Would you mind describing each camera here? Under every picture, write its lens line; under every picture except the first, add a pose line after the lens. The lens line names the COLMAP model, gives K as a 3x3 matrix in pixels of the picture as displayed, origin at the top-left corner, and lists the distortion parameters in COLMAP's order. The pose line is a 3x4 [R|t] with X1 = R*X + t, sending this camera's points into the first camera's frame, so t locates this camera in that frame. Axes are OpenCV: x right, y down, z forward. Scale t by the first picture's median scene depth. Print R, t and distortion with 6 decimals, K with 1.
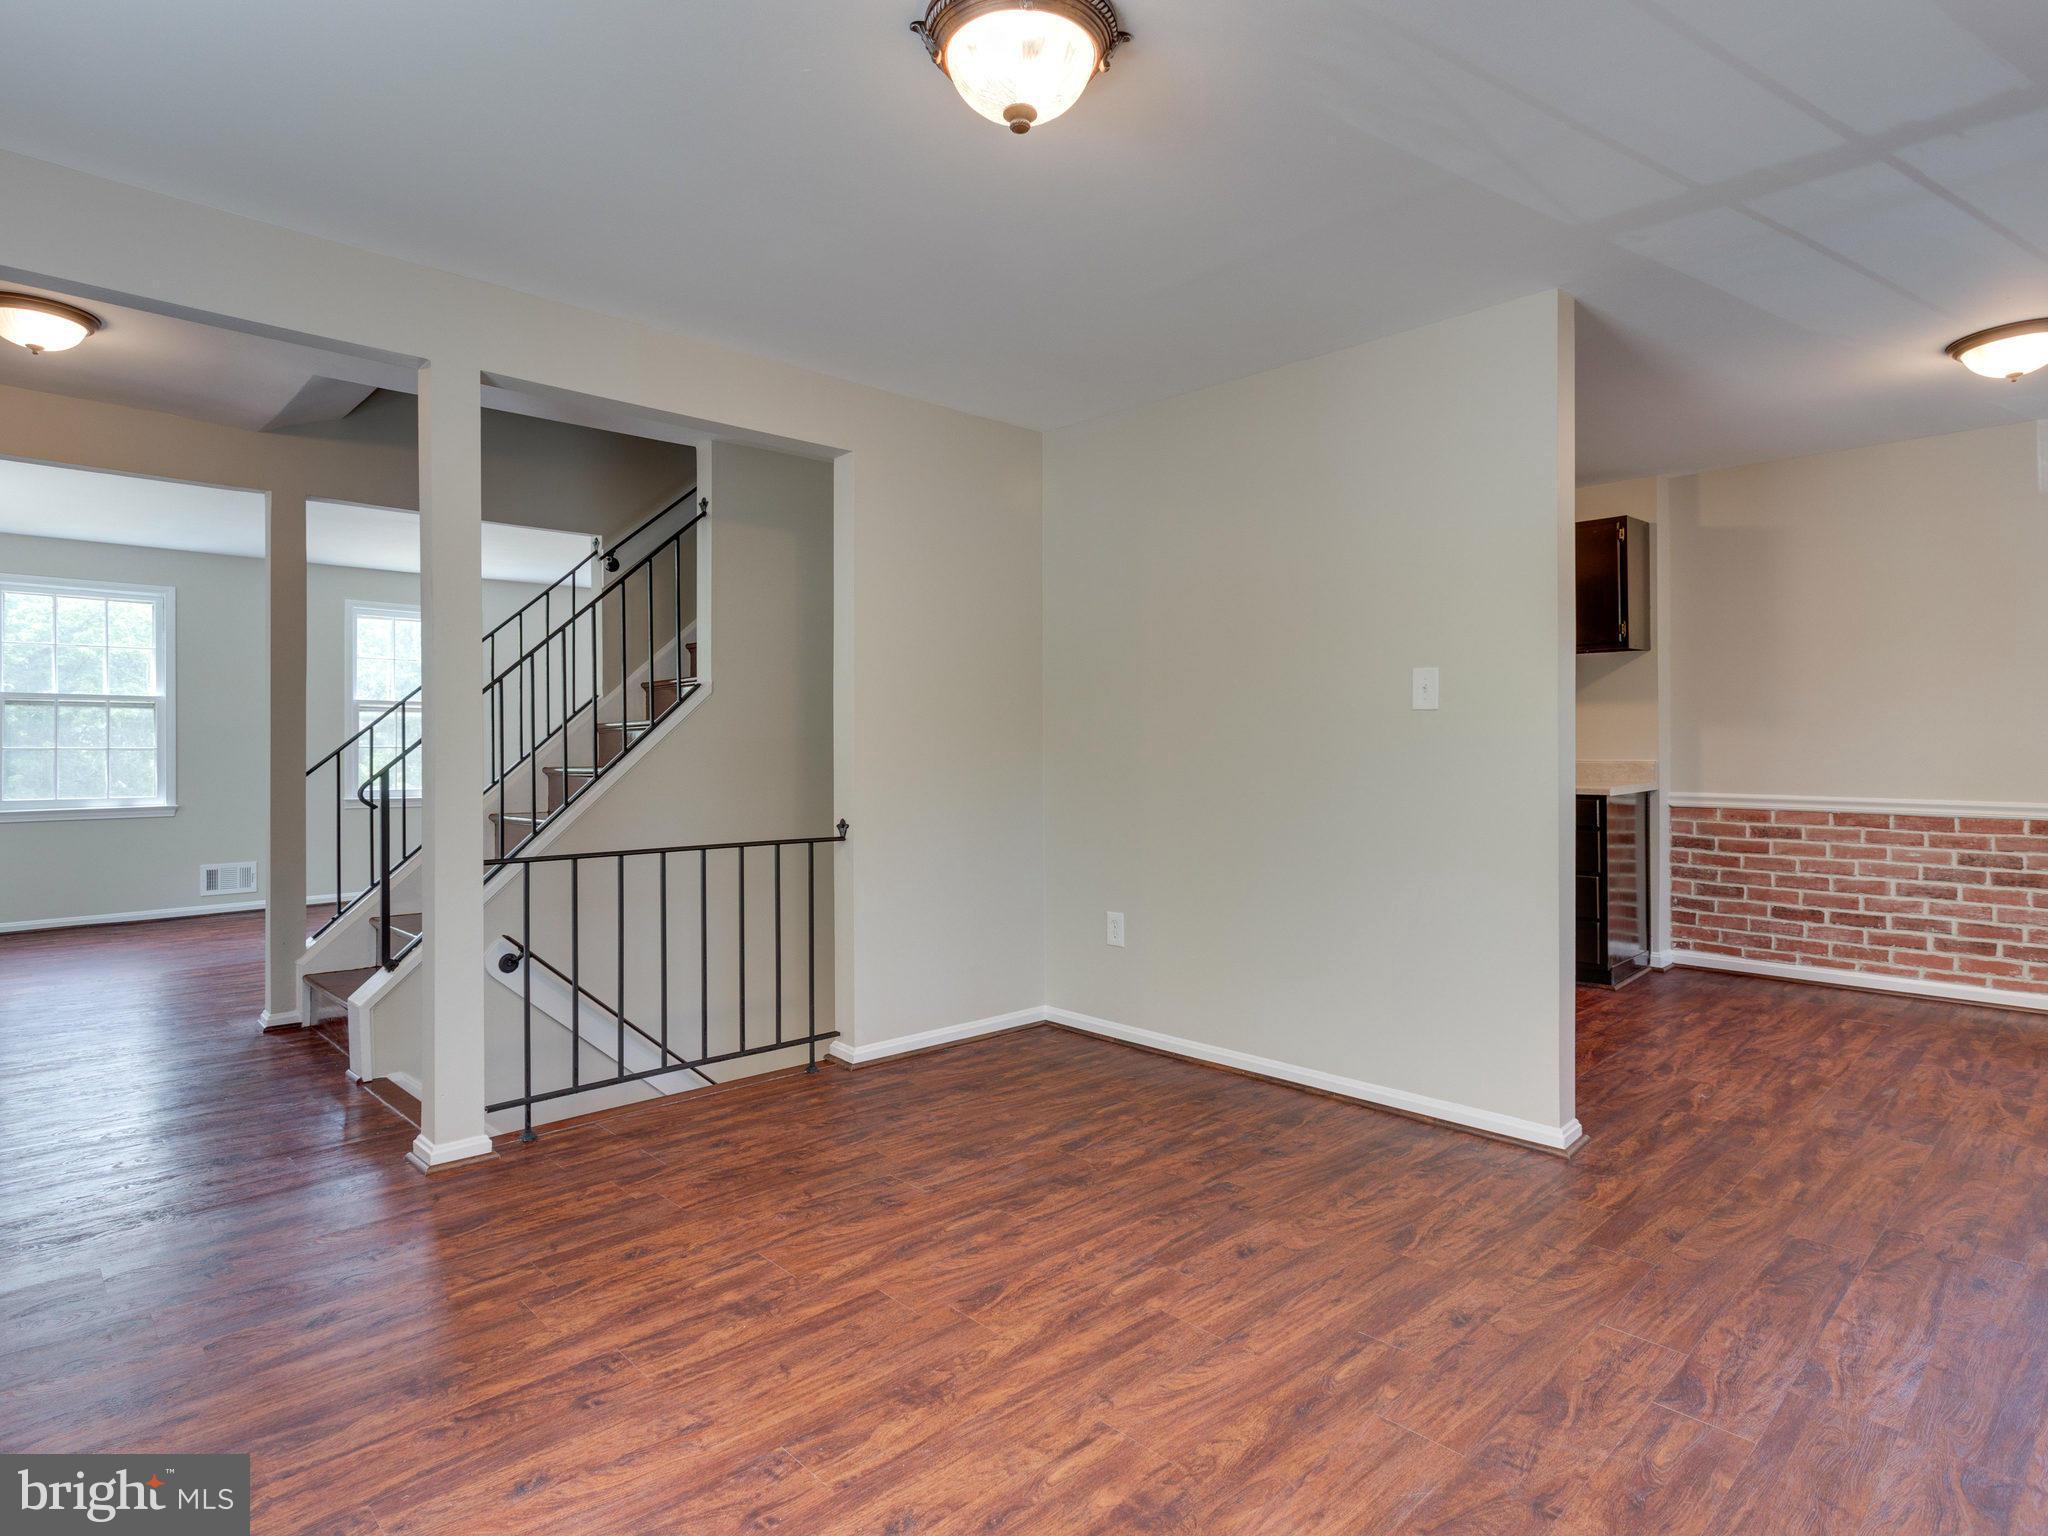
lens RADIAL K [[1102.9, 0, 999.9], [0, 1102.9, 754.3], [0, 0, 1]] dist [0.004751, -0.003270]
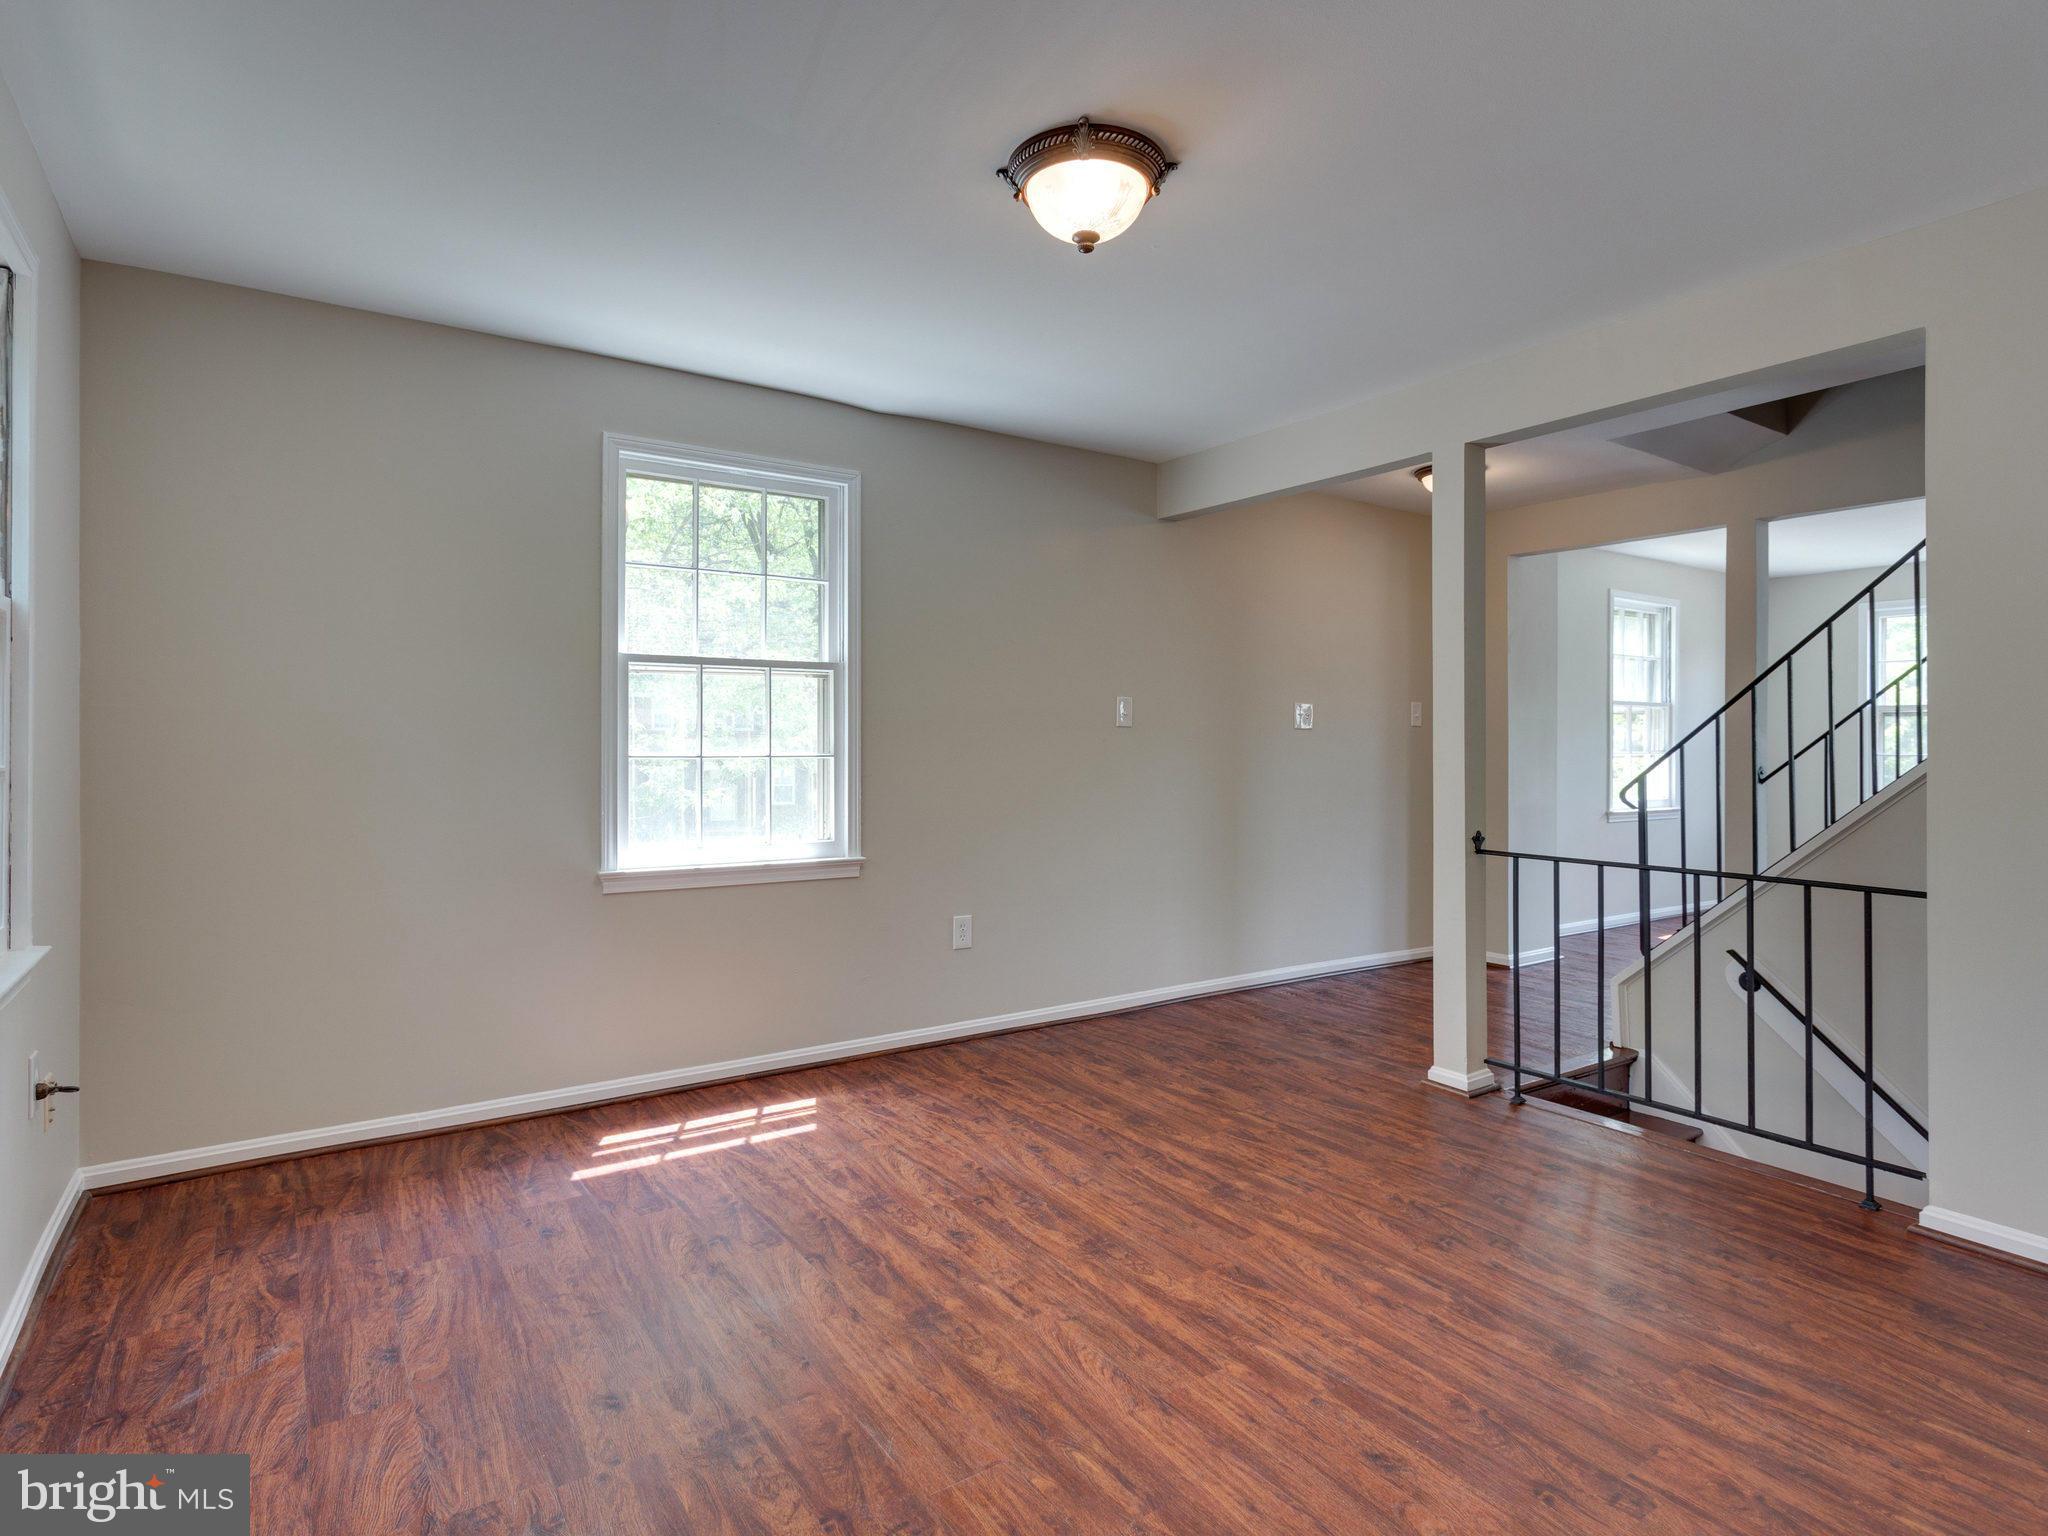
lens RADIAL K [[1102.9, 0, 1069.9], [0, 1102.9, 743.5], [0, 0, 1]] dist [0.004751, -0.003270]
pose [[-0.130062, 0.001137, -0.991505, 1.003230], [-0.013990, 0.999898, 0.002982, -0.021835], [0.991407, 0.014259, -0.130033, 0.913994]]
